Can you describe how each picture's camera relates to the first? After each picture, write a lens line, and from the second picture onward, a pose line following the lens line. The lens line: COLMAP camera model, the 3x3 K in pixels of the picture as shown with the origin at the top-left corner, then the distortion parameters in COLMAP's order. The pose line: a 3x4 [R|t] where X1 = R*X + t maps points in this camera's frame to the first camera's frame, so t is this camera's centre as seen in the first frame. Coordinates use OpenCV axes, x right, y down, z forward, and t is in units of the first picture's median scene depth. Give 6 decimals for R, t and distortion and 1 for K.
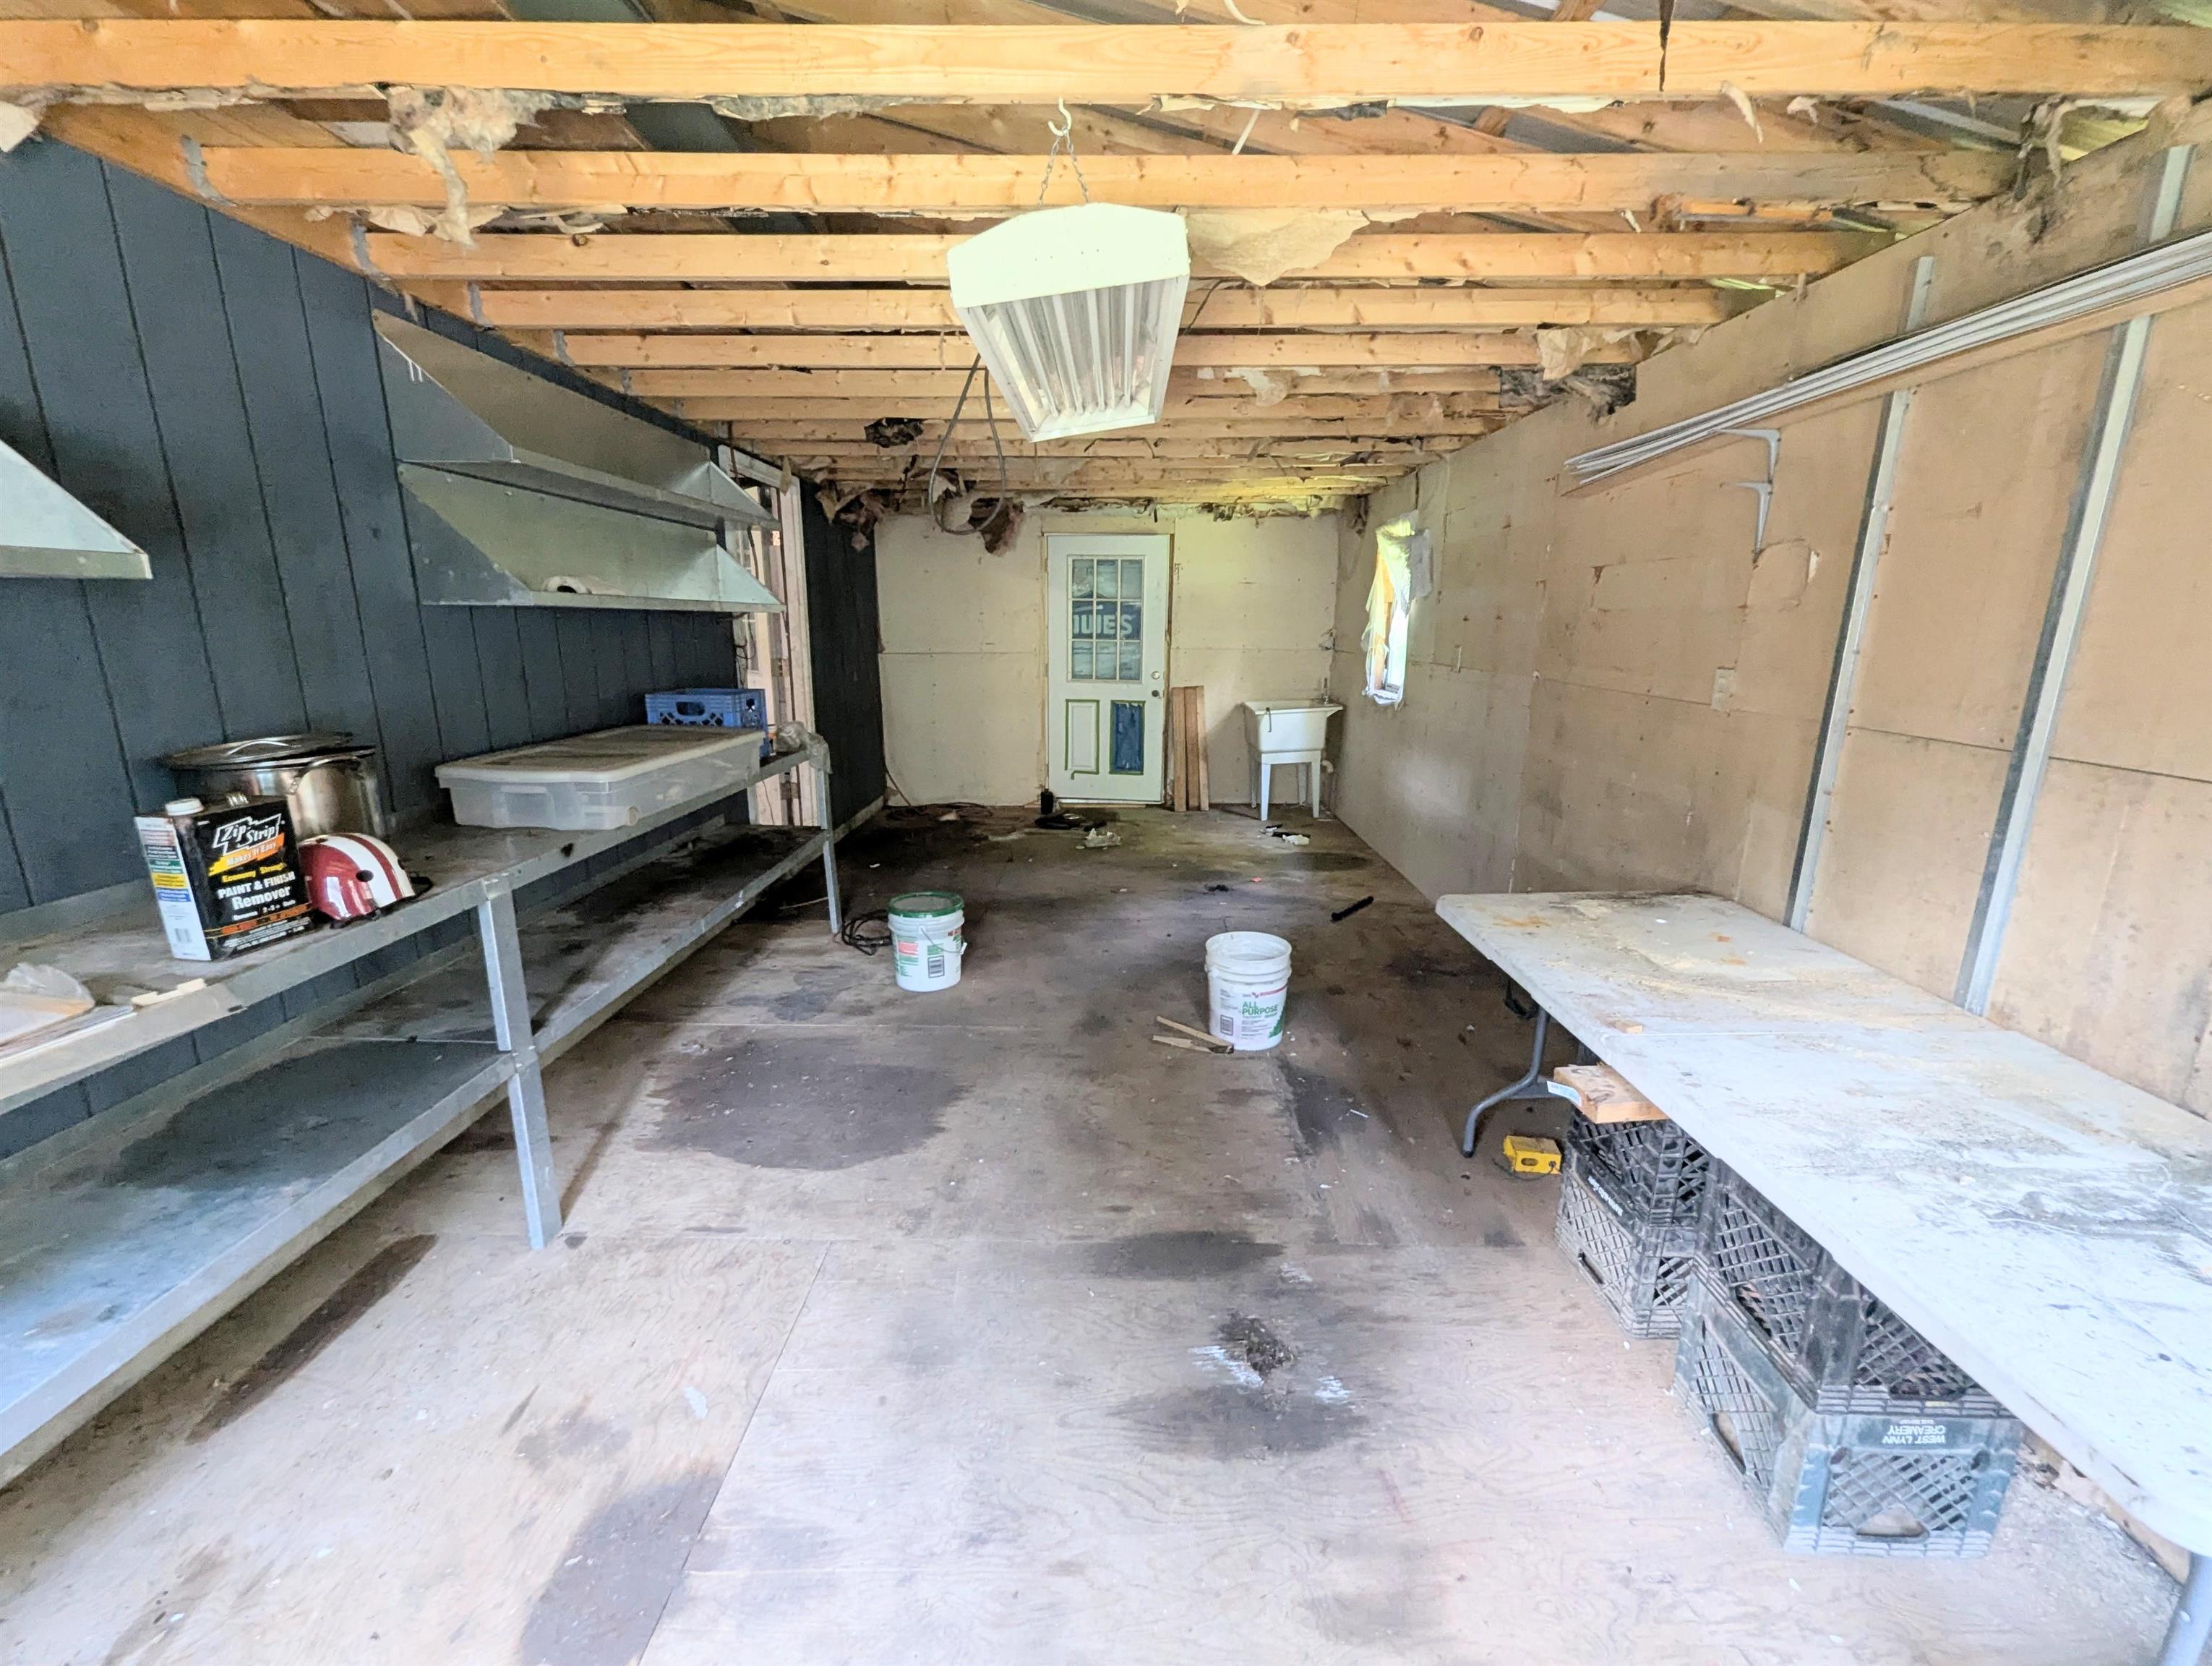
lens RADIAL K [[920.9, 0, 1106.0], [0, 920.9, 833.0], [0, 0, 1]] dist [-0.000575, -0.000534]
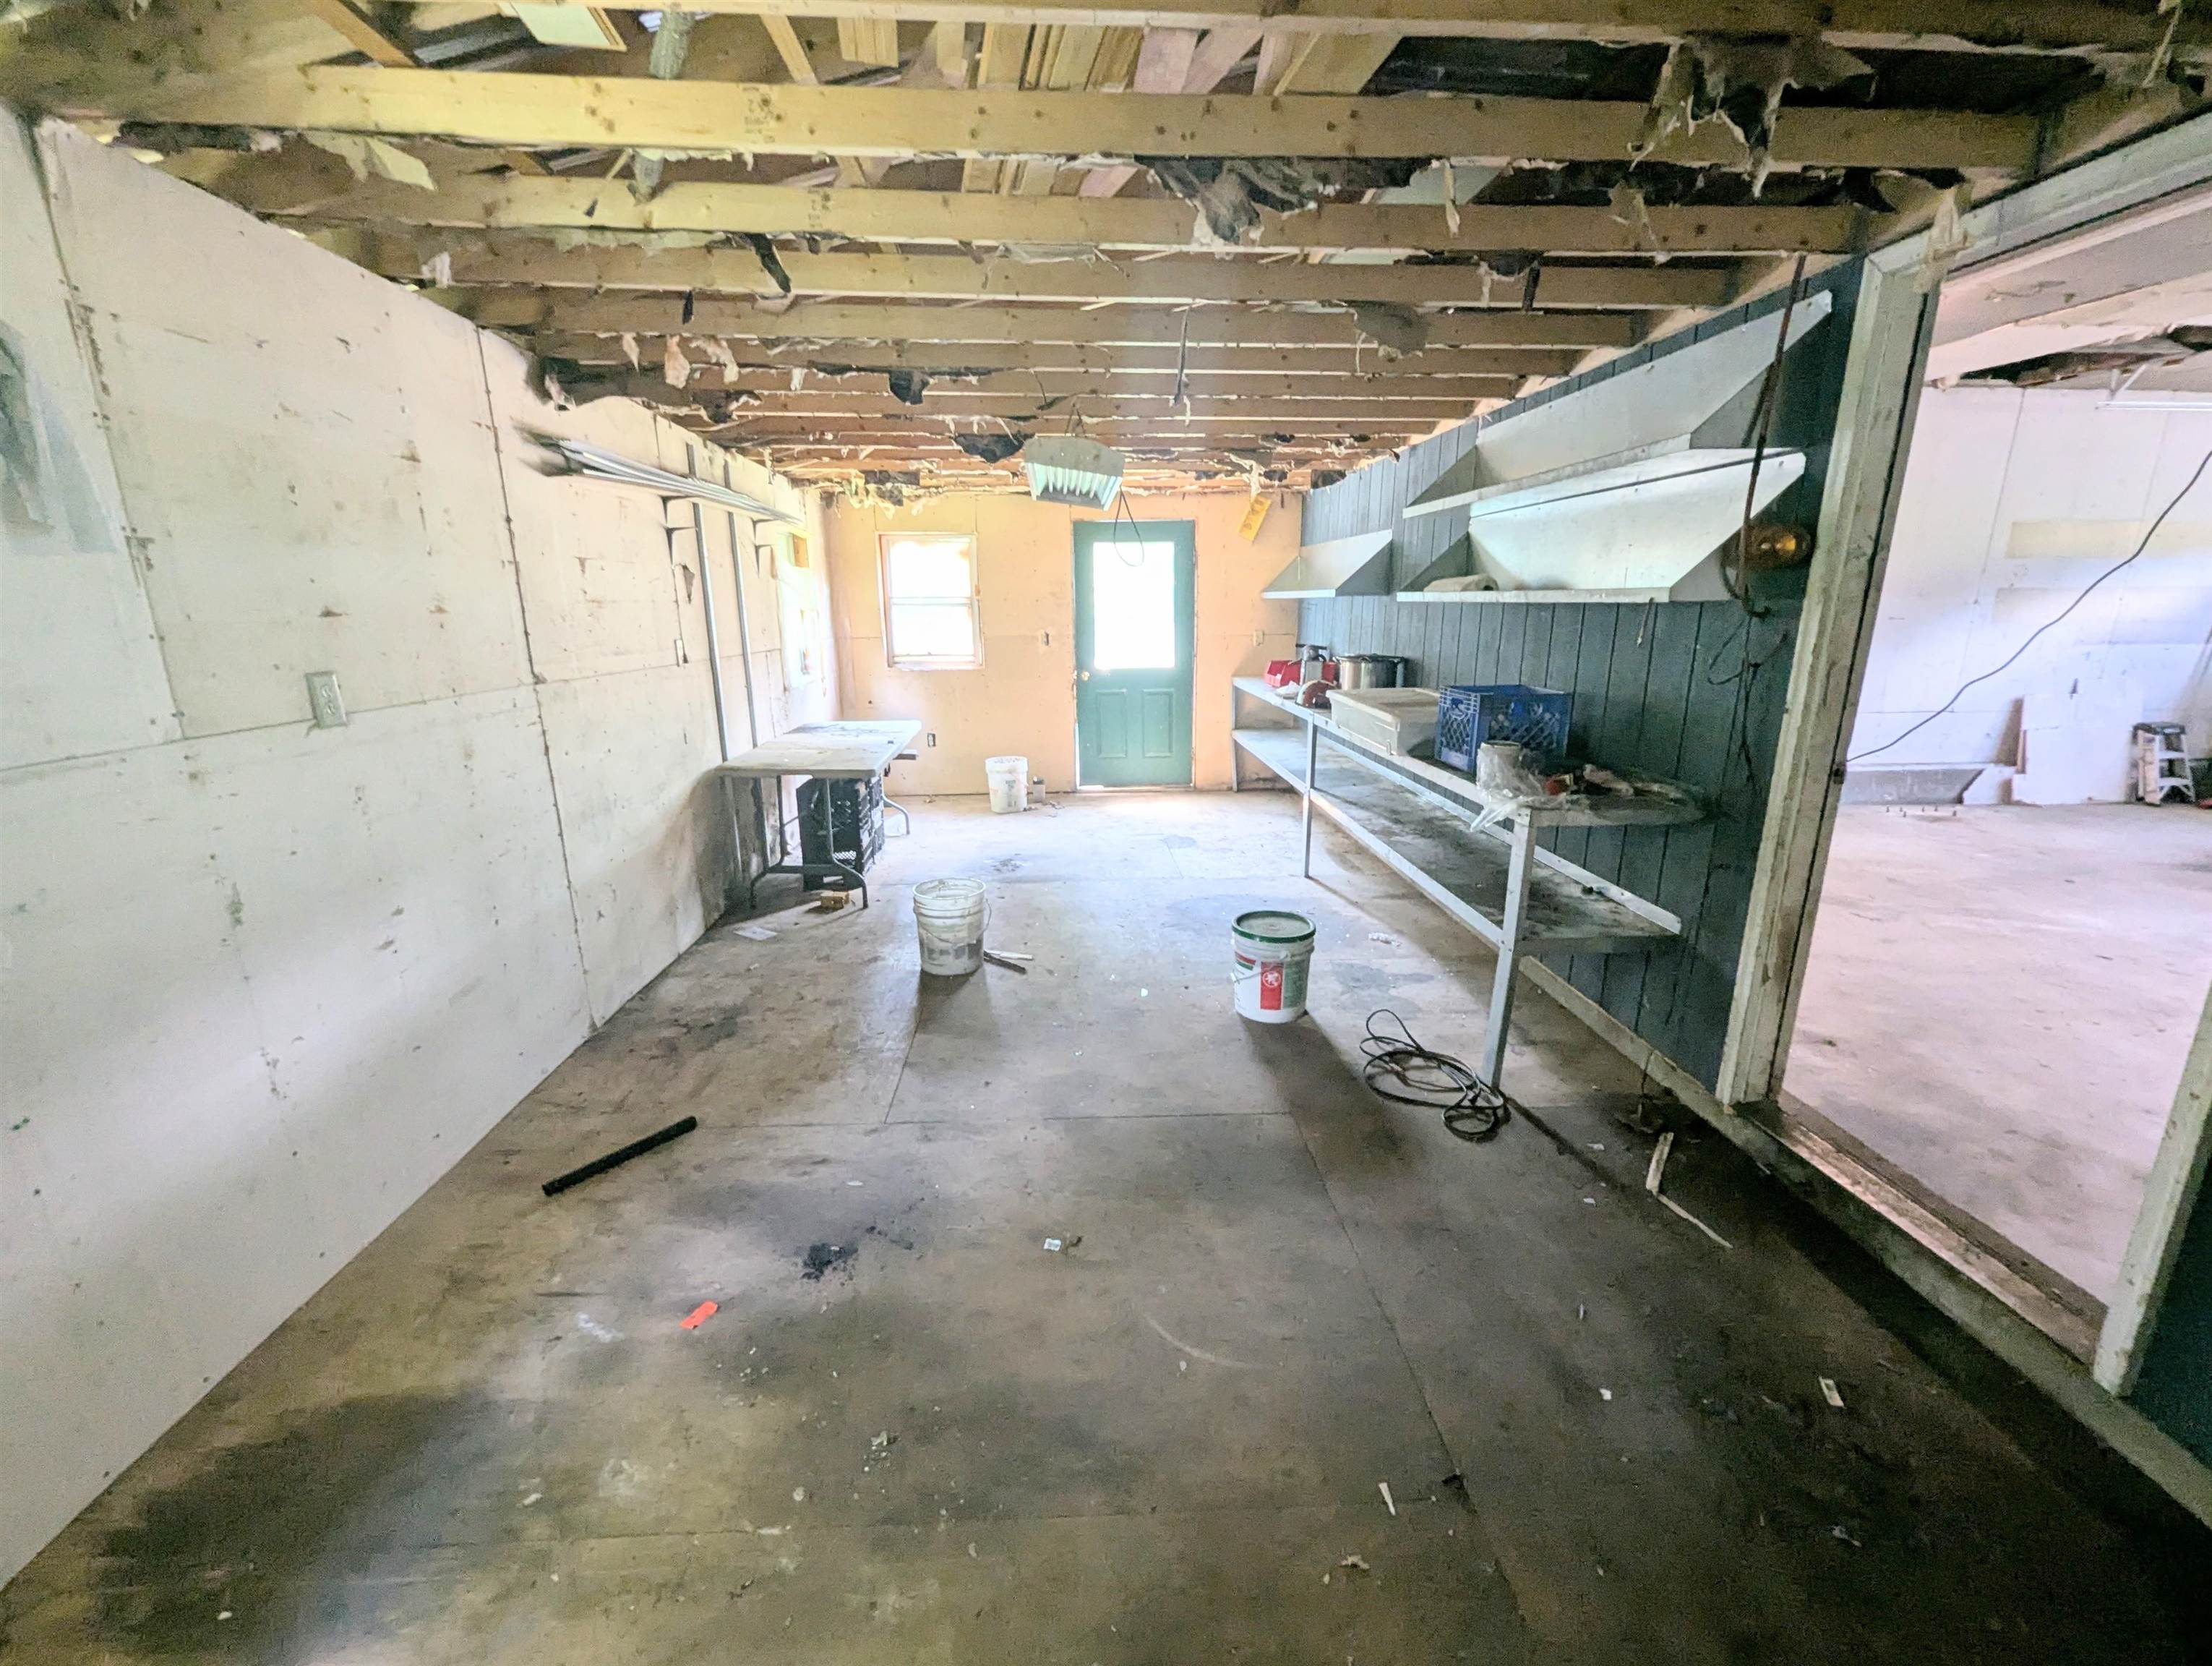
lens RADIAL K [[920.9, 0, 1106.0], [0, 920.9, 833.0], [0, 0, 1]] dist [-0.000575, -0.000534]
pose [[-0.996779, 0.022424, -0.076999, 0.037264], [-0.016524, 0.882084, 0.470802, -0.494177], [0.078477, 0.470558, -0.878872, 2.018075]]
